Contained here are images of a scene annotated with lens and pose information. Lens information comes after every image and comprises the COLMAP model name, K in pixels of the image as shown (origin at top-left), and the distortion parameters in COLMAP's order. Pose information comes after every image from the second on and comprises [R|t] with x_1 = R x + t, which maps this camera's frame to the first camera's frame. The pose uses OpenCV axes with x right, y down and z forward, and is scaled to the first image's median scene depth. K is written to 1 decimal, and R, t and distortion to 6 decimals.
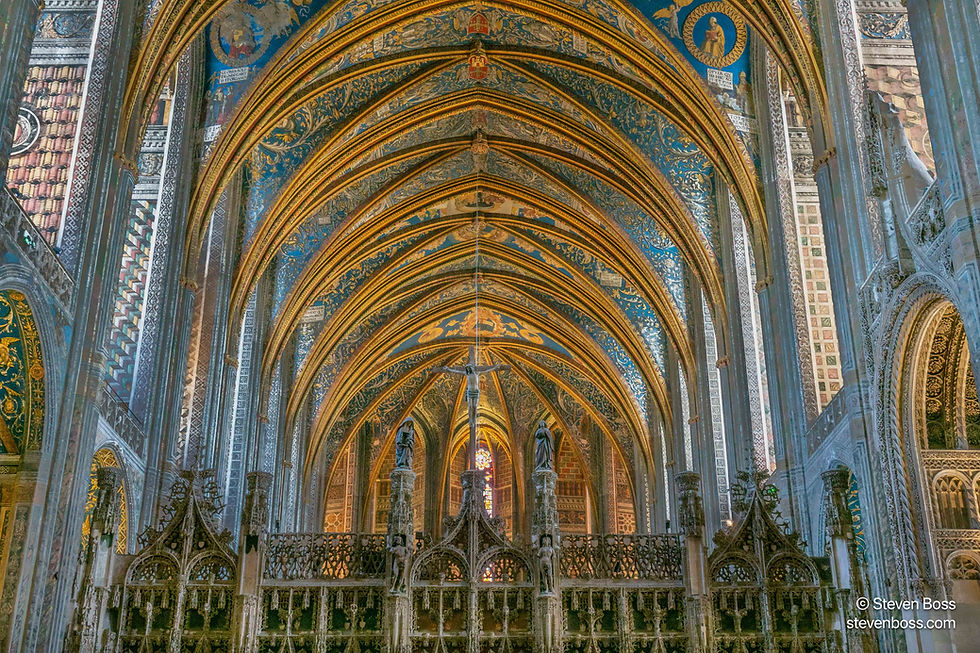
lens RADIAL K [[1125.1, 0, 490.0], [0, 1125.1, 326.5], [0, 0, 1]] dist [0.010924, 0.004602]
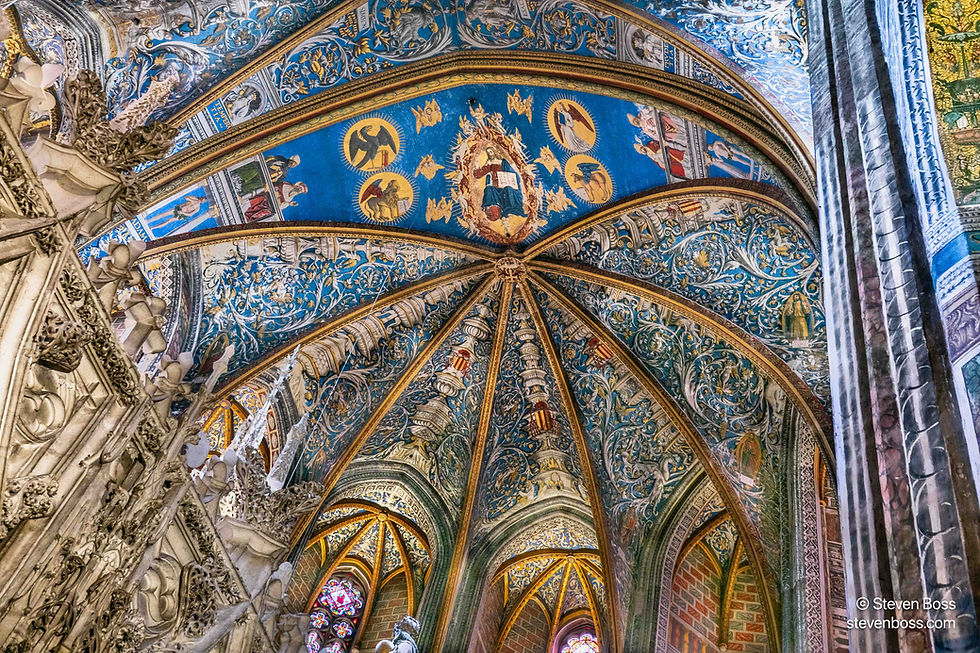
lens RADIAL K [[1125.1, 0, 490.0], [0, 1125.1, 326.5], [0, 0, 1]] dist [0.010924, 0.004602]
pose [[0.956077, -0.069849, -0.284670, 0.169954], [-0.081584, 0.869400, -0.487327, 0.393311], [0.281531, 0.489147, 0.825515, 0.856531]]
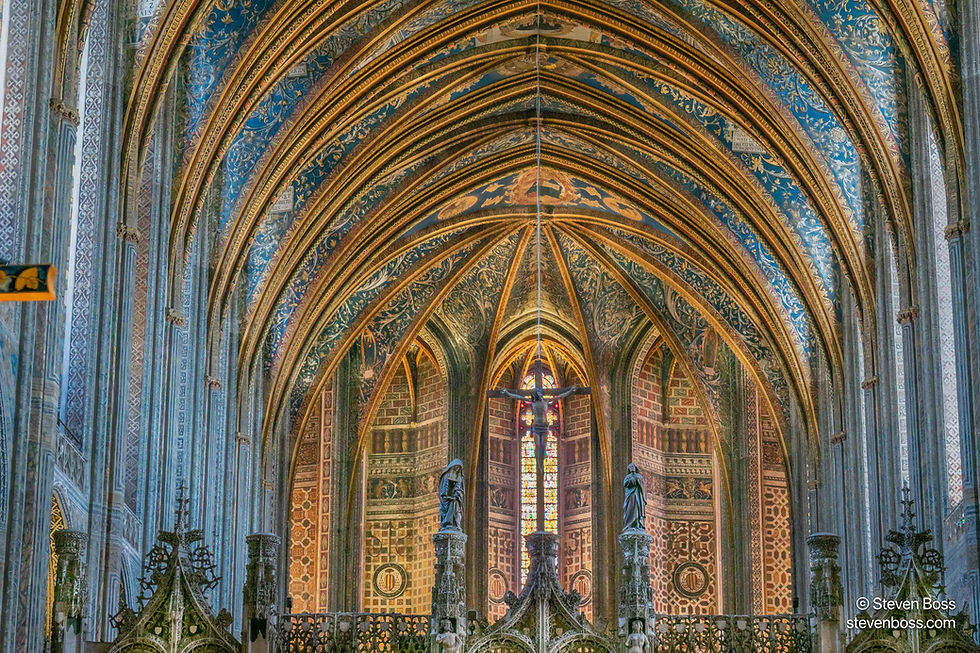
lens RADIAL K [[2188.7, 0, 490.0], [0, 2188.7, 326.5], [0, 0, 1]] dist [0.001022, 0.174626]
pose [[0.999654, -0.004191, -0.025981, -0.005988], [0.007558, 0.991371, 0.130866, -0.112546], [0.025208, -0.131017, 0.991060, -0.249592]]
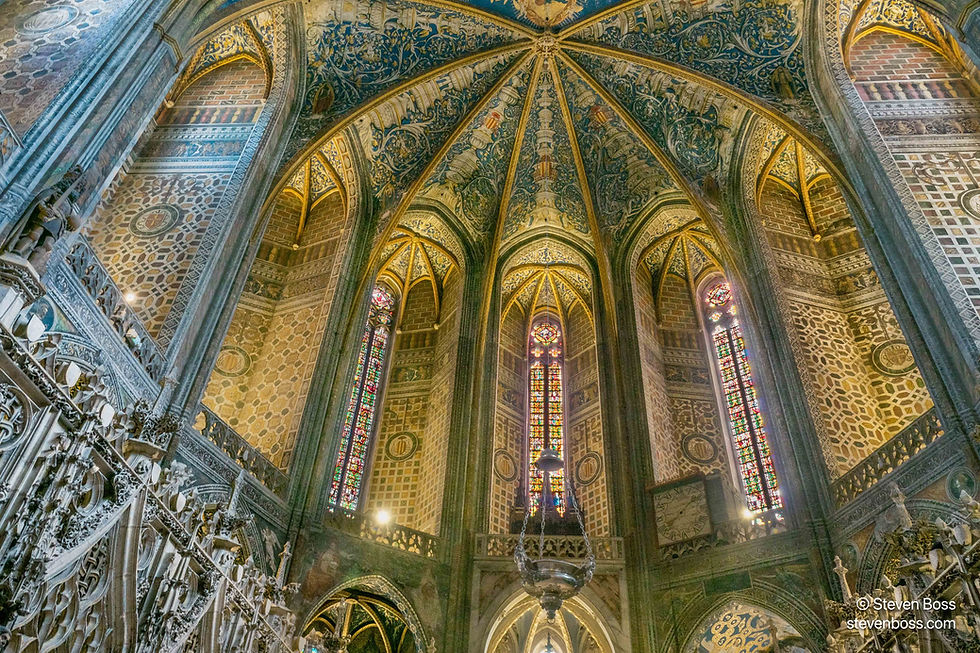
lens RADIAL K [[713.4, 0, 475.7], [0, 713.4, 326.9], [0, 0, 1]] dist [-0.003904, -0.001560]
pose [[0.995439, -0.006377, -0.095184, -0.015061], [-0.021613, 0.956746, -0.290122, 0.413746], [0.092917, 0.290856, 0.952244, 0.919986]]
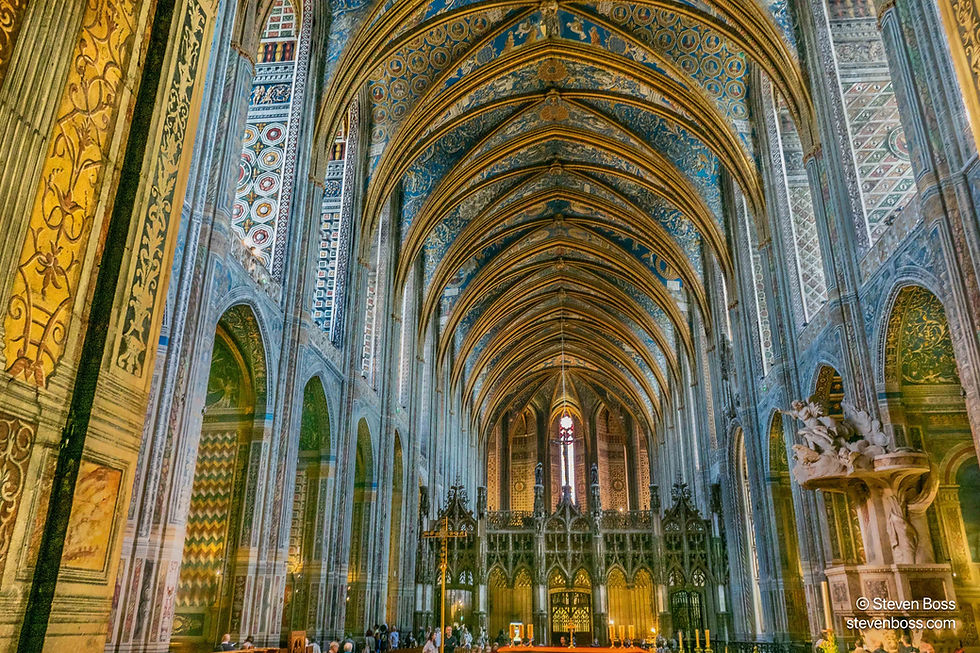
lens RADIAL K [[739.7, 0, 490.0], [0, 739.7, 326.5], [0, 0, 1]] dist [-0.009872, -0.000742]
pose [[0.993932, -0.033407, -0.104799, -0.000008], [0.038644, 0.998083, 0.048346, -0.170532], [0.102983, -0.052102, 0.993318, -0.348084]]
